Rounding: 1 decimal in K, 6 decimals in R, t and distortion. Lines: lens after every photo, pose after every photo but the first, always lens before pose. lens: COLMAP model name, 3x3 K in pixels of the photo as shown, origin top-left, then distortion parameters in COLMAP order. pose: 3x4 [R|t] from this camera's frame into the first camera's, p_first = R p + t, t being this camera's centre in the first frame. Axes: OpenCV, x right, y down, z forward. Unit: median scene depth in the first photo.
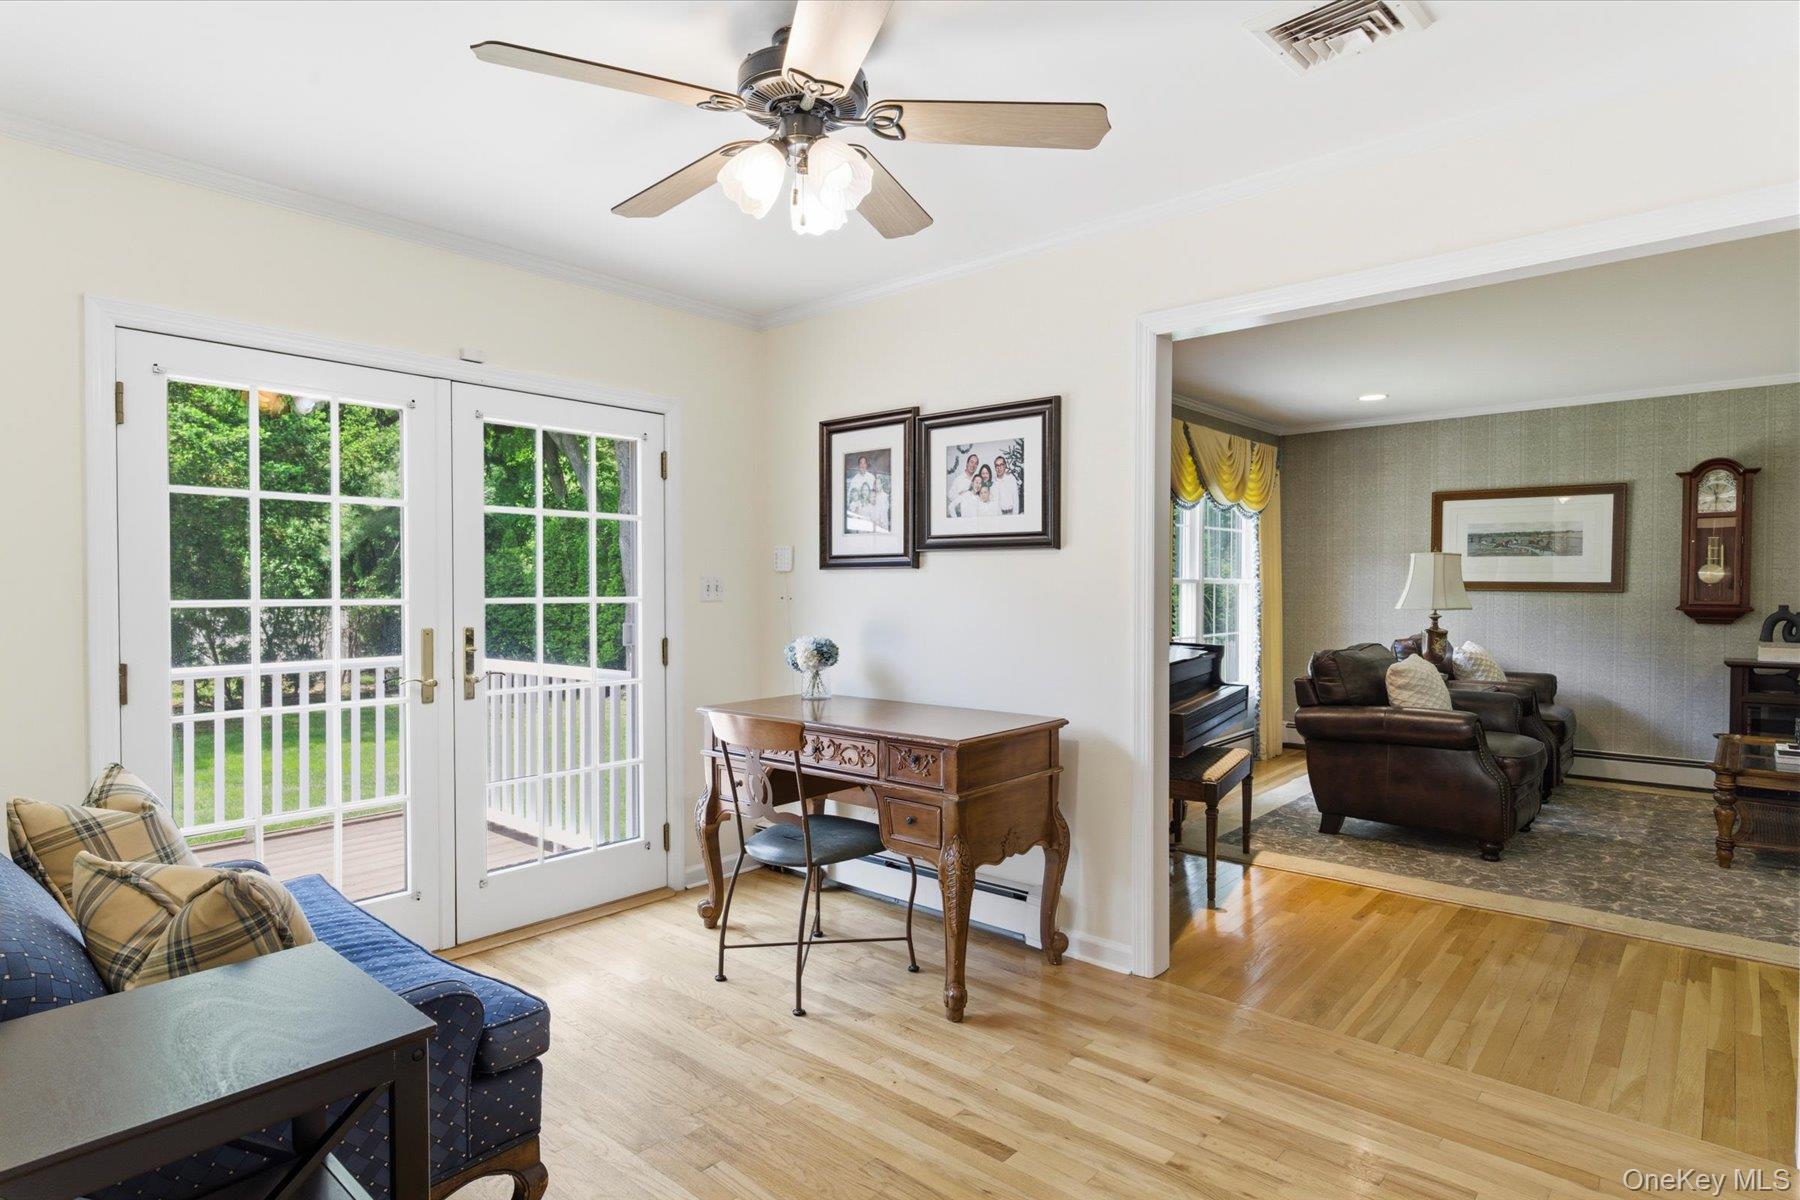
lens RADIAL K [[932.9, 0, 907.1], [0, 932.9, 602.0], [0, 0, 1]] dist [0.001502, 0.000598]
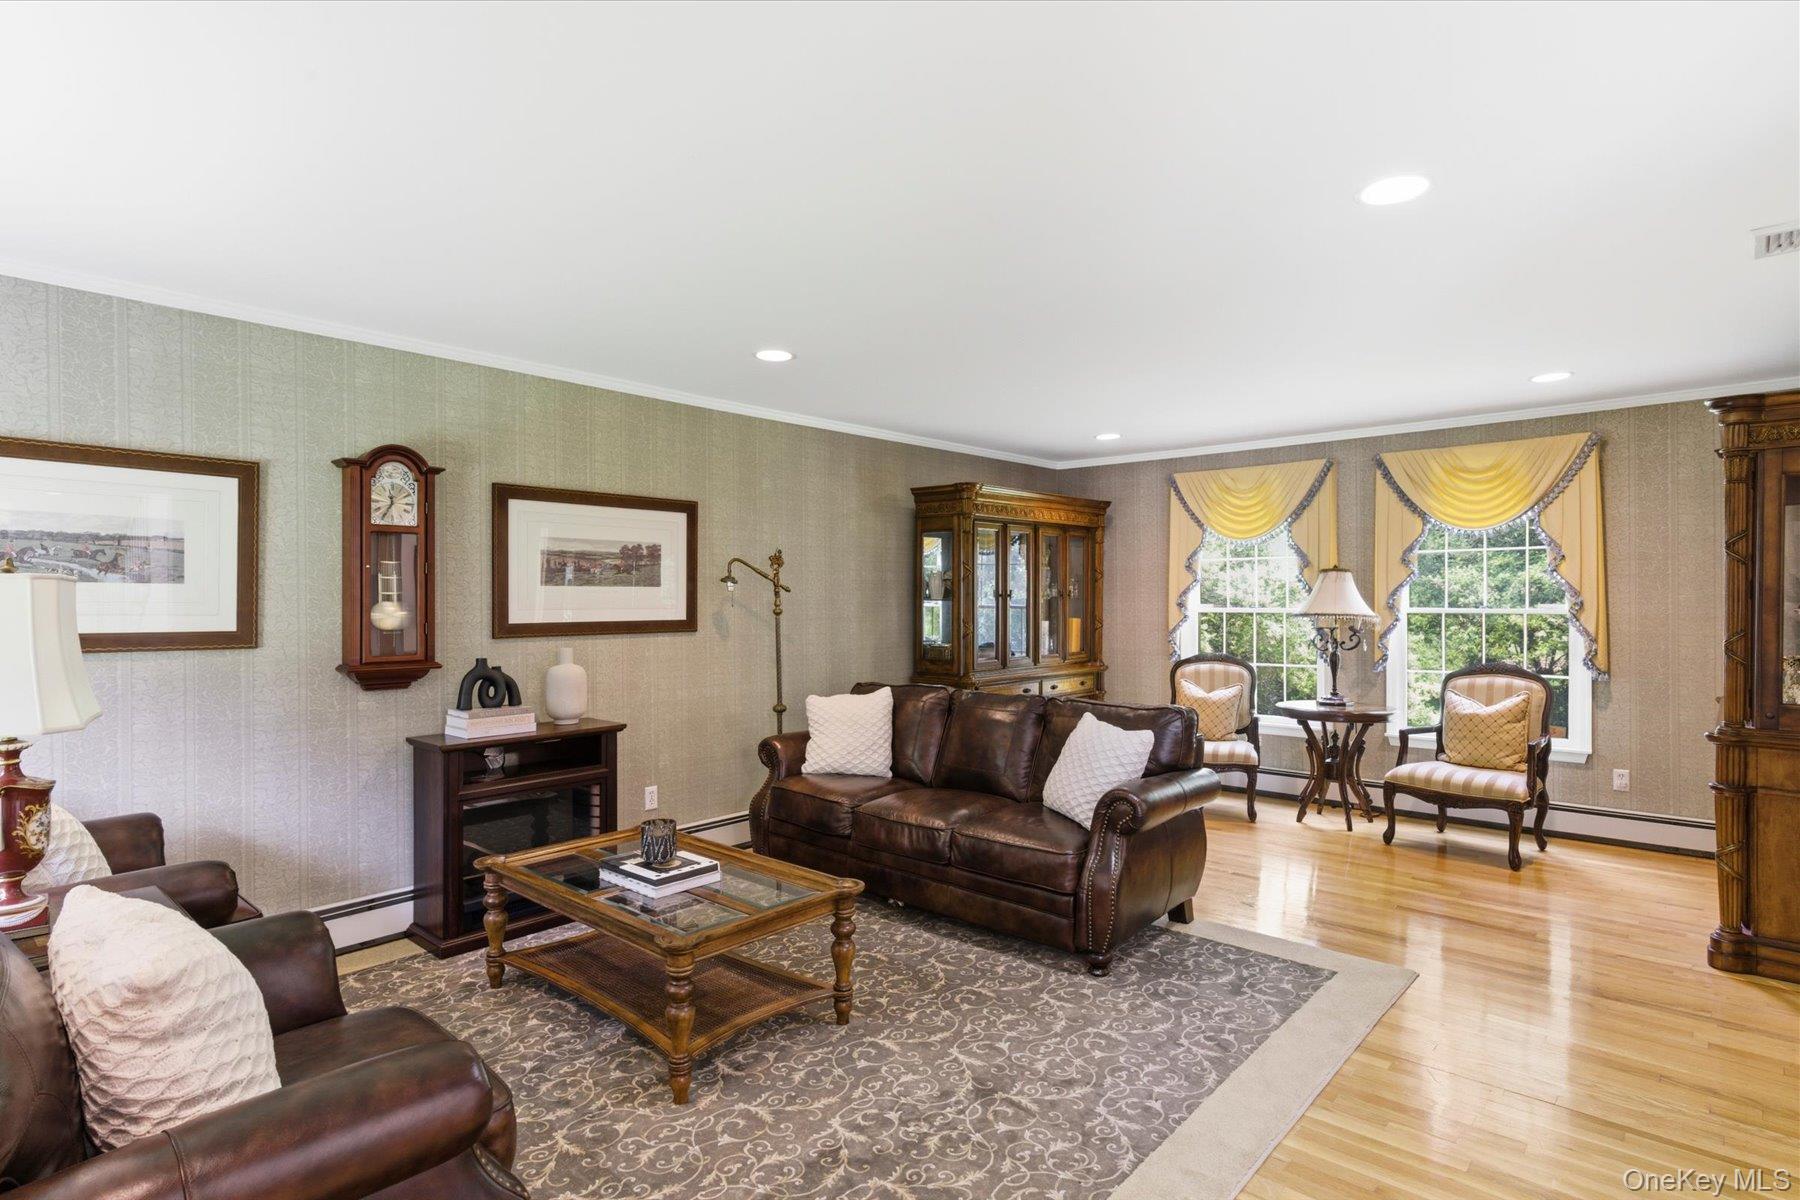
lens RADIAL K [[932.9, 0, 903.2], [0, 932.9, 603.8], [0, 0, 1]] dist [0.001502, 0.000598]
pose [[0.001367, -0.008985, 0.999959, 0.184899], [0.015541, 0.999839, 0.008963, -0.038228], [-0.999878, 0.015528, 0.001506, 0.614518]]
